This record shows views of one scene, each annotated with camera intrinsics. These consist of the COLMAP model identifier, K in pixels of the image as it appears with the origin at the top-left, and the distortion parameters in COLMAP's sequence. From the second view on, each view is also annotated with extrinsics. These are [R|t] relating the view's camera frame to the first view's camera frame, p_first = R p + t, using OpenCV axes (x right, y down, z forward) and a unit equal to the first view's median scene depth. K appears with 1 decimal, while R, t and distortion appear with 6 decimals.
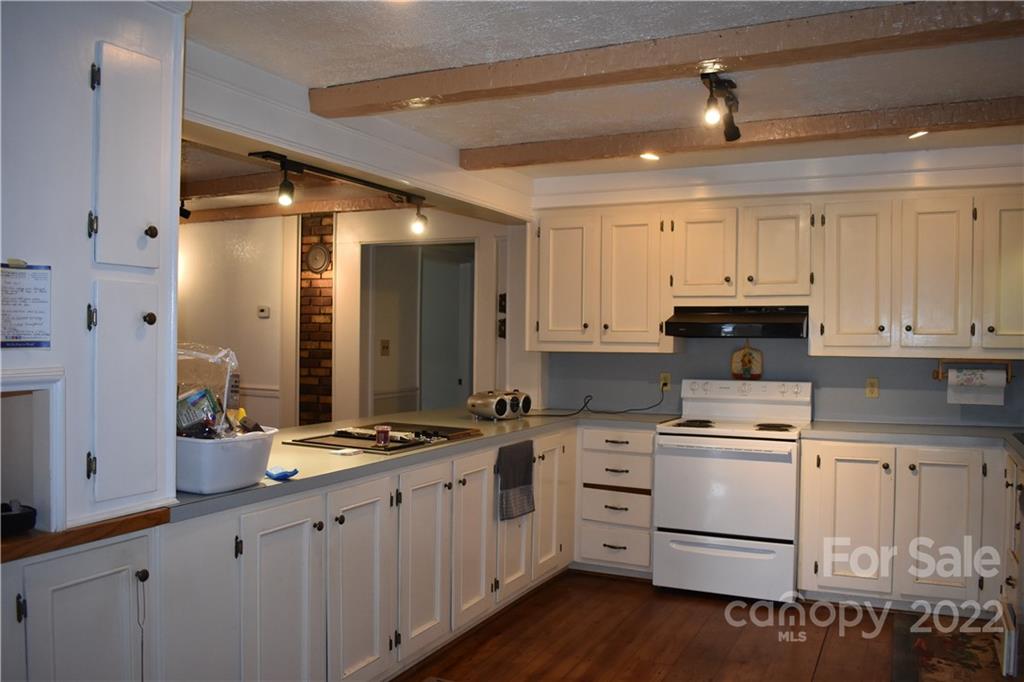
lens RADIAL K [[834.3, 0, 512.0], [0, 834.3, 341.0], [0, 0, 1]] dist [-0.095985, 0.020148]
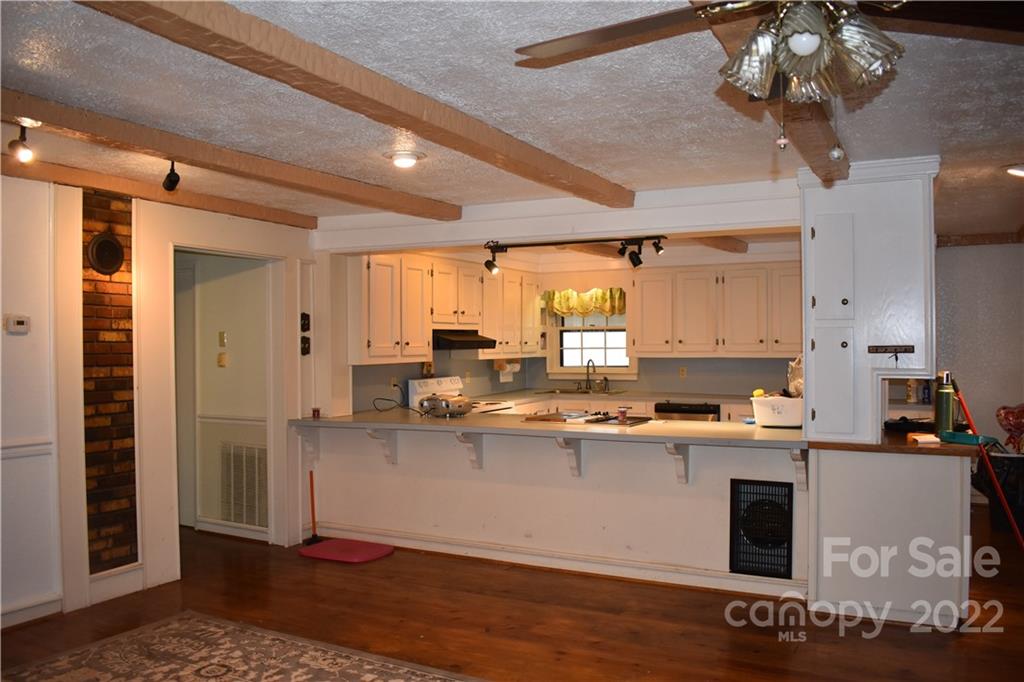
lens RADIAL K [[834.3, 0, 512.0], [0, 834.3, 341.0], [0, 0, 1]] dist [-0.095985, 0.020148]
pose [[0.028834, -0.006588, 0.999562, -1.346638], [0.015646, 0.999859, 0.006139, -0.030165], [-0.999462, 0.015462, 0.028933, 0.887892]]
